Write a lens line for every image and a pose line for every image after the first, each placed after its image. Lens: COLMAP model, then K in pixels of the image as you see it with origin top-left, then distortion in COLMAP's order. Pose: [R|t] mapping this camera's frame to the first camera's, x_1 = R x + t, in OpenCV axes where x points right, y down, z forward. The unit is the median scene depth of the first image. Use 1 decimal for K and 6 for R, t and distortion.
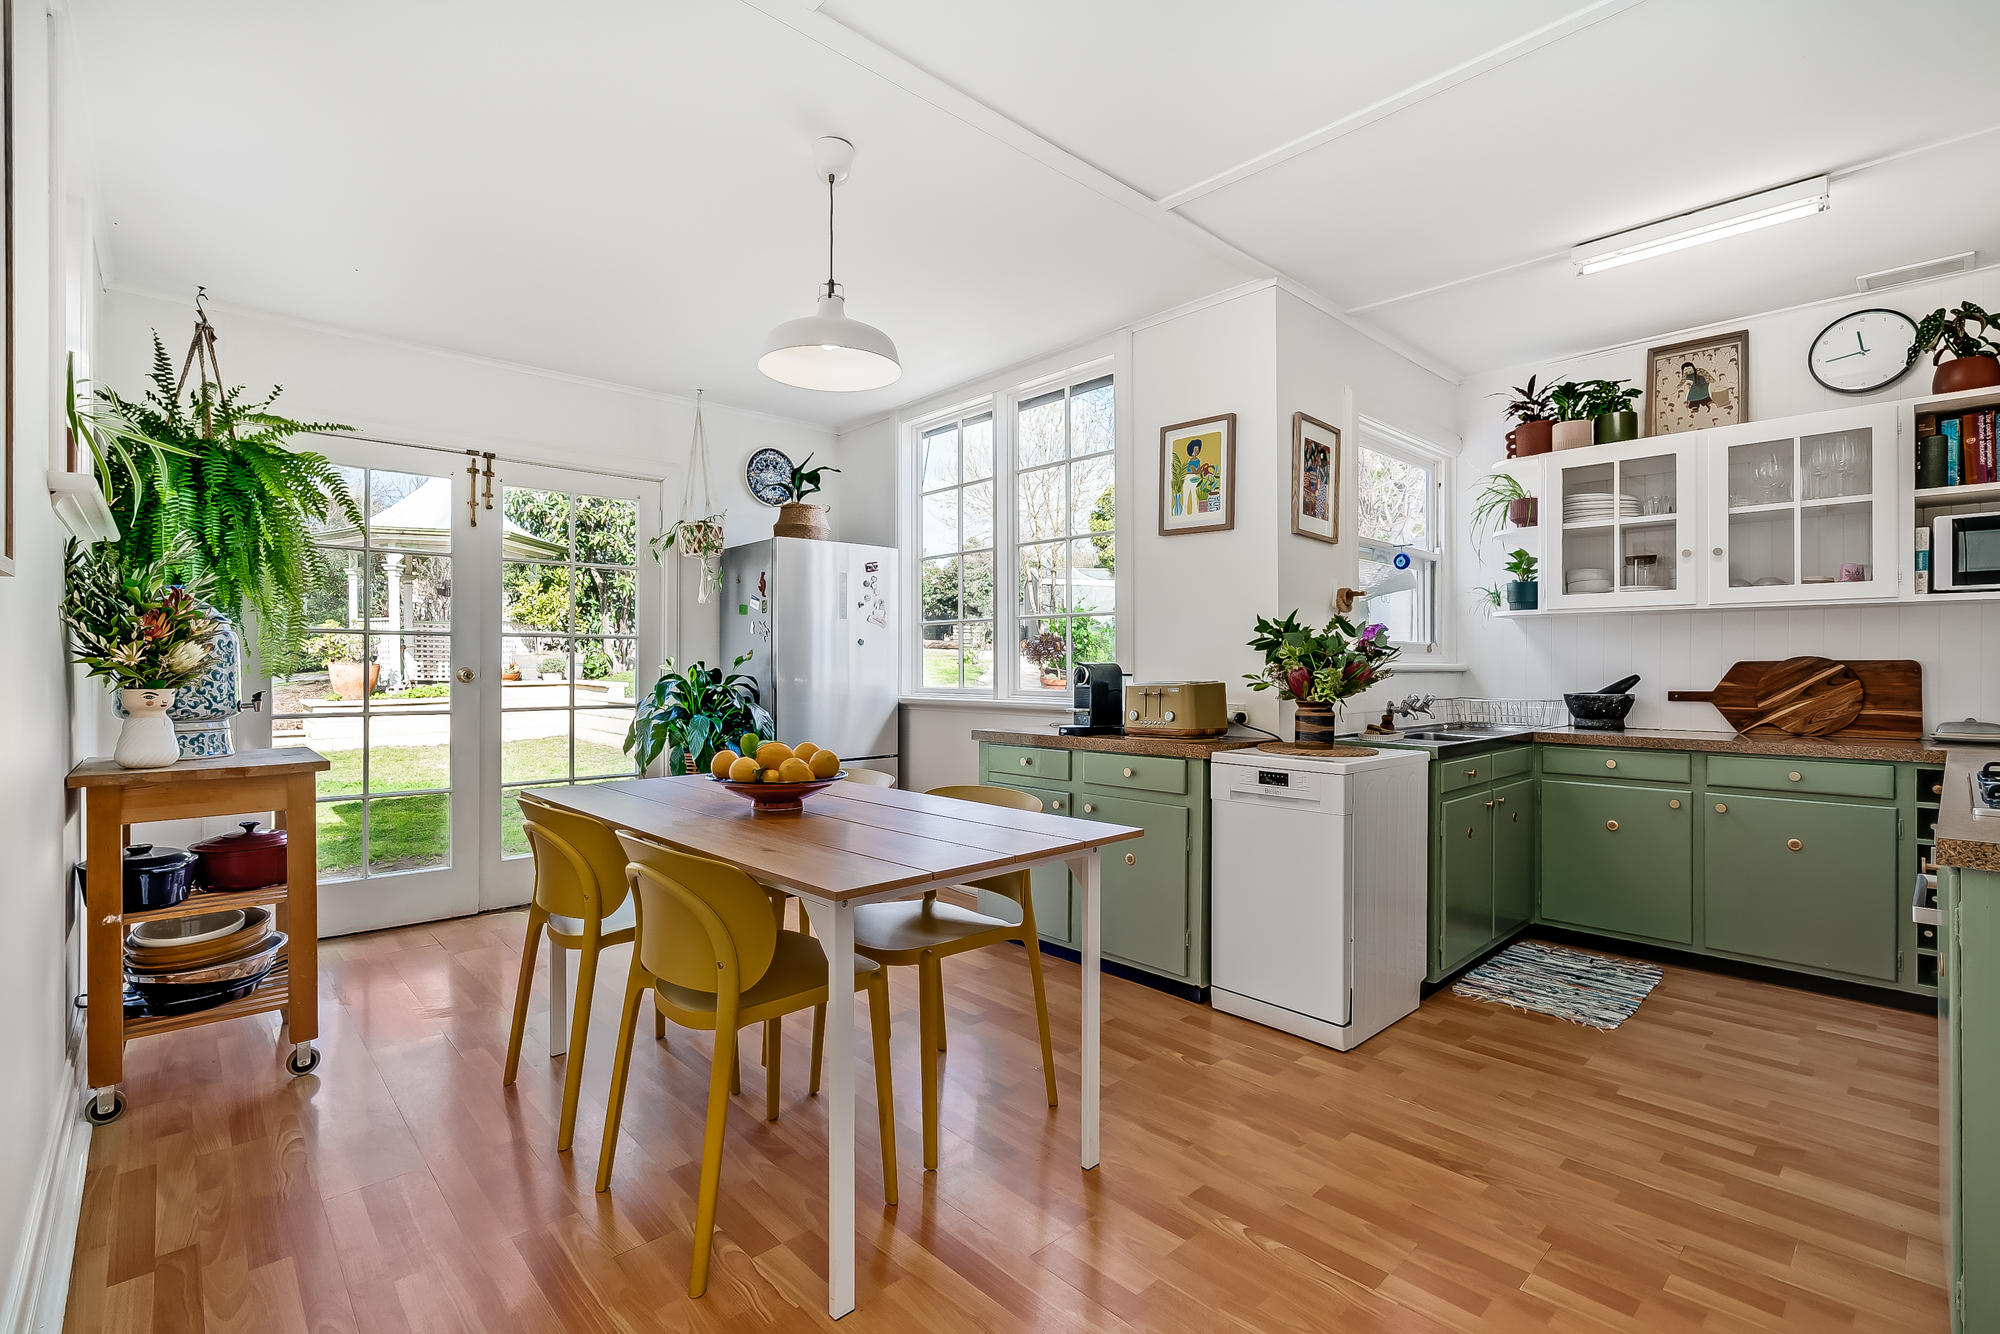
lens RADIAL K [[903.1, 0, 994.7], [0, 903.1, 664.9], [0, 0, 1]] dist [-0.000183, -0.000085]
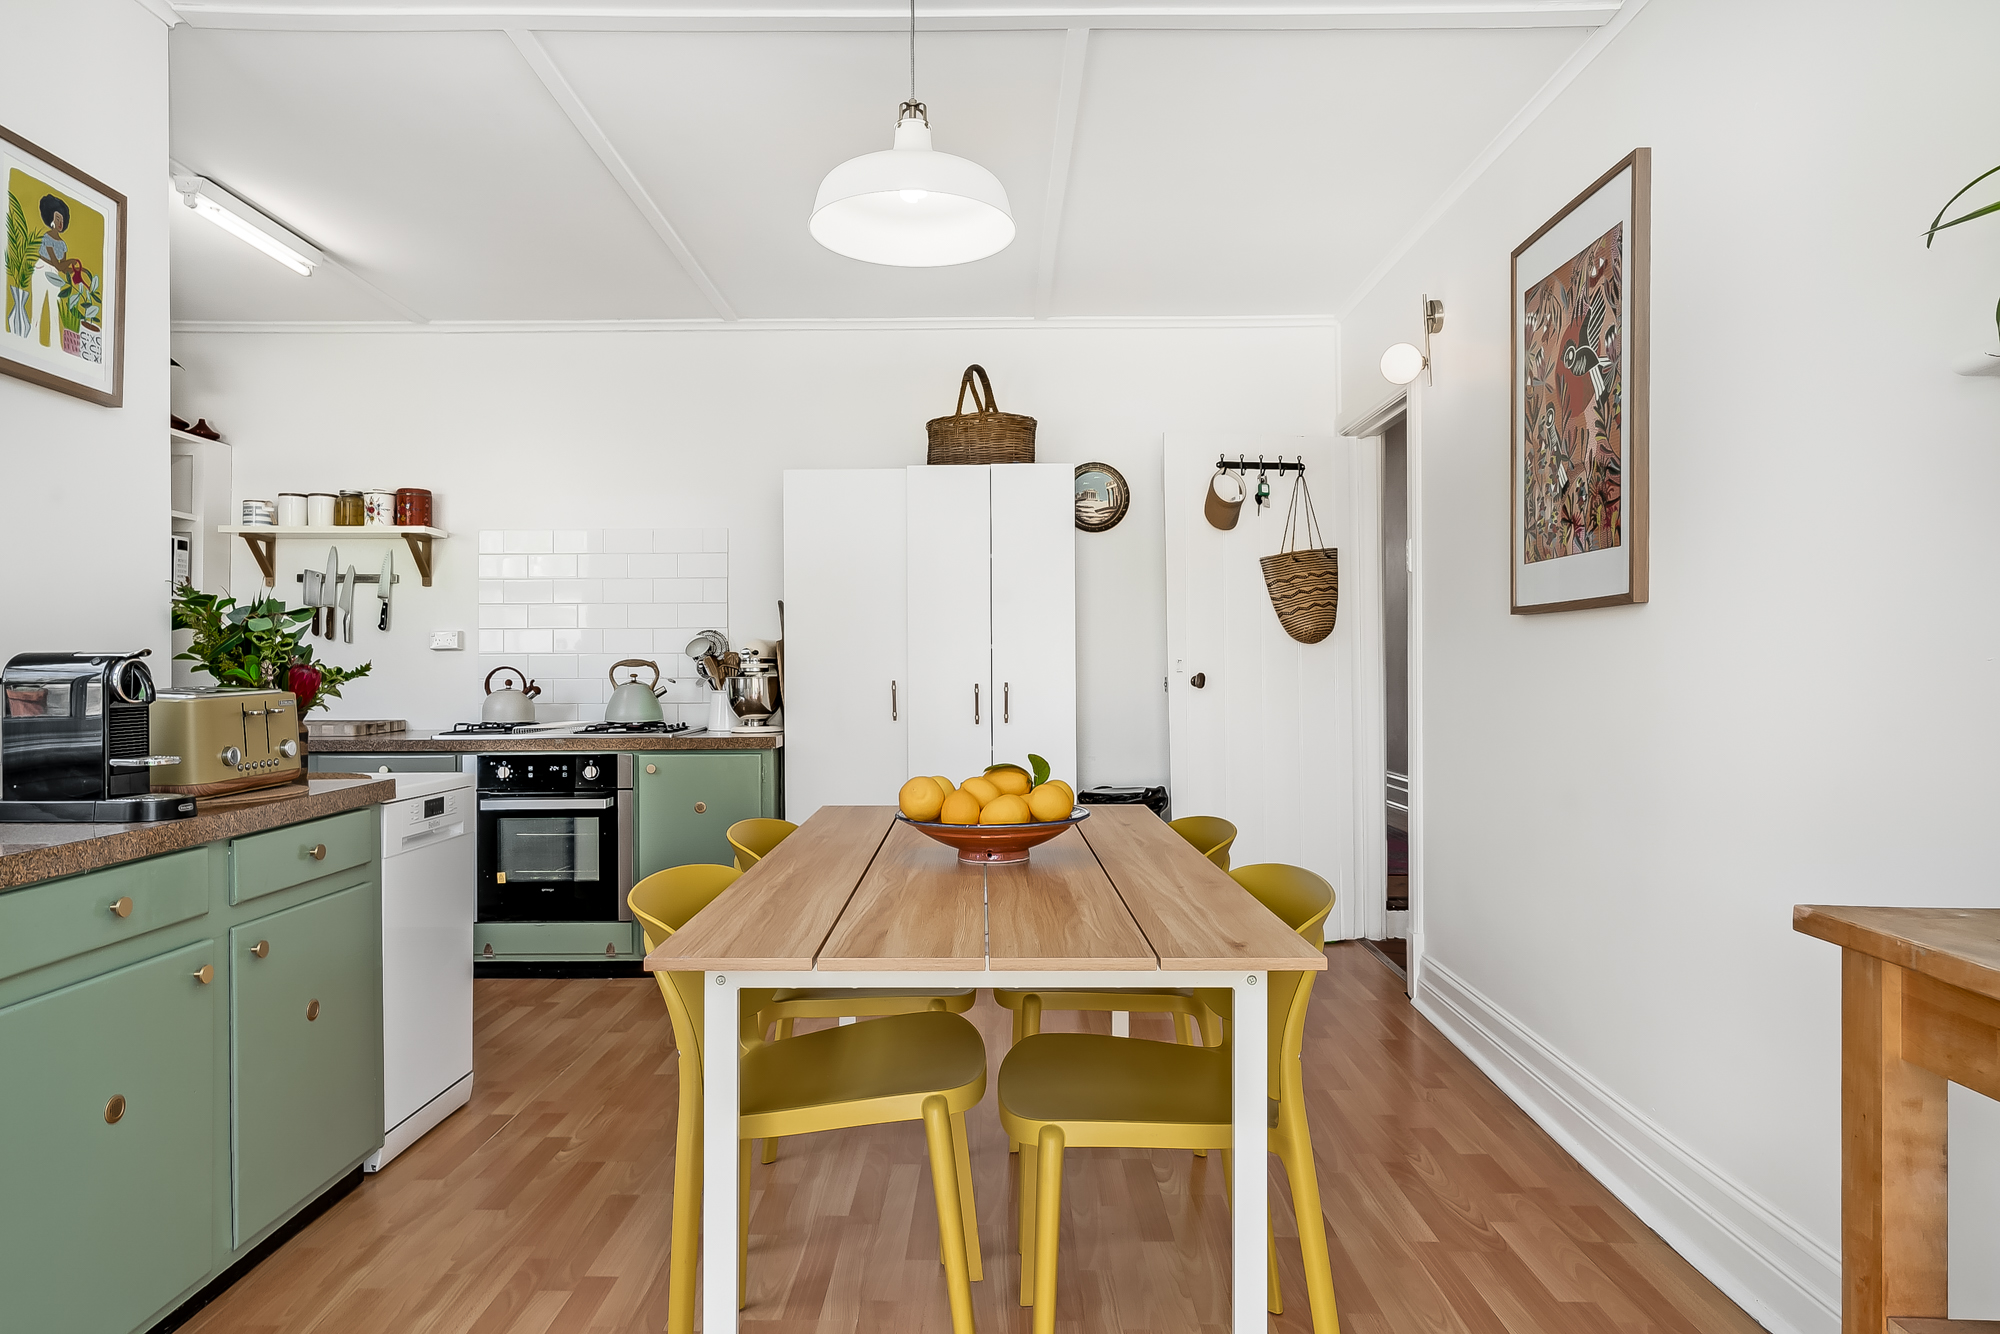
lens RADIAL K [[1222.1, 0, 998.9], [0, 1222.1, 665.0], [0, 0, 1]] dist [-0.001465, -0.000377]
pose [[-0.728456, 0.002587, 0.685088, -0.618296], [0.003753, 0.999993, 0.000214, 0.005509], [-0.685082, 0.002726, -0.728460, 1.163899]]
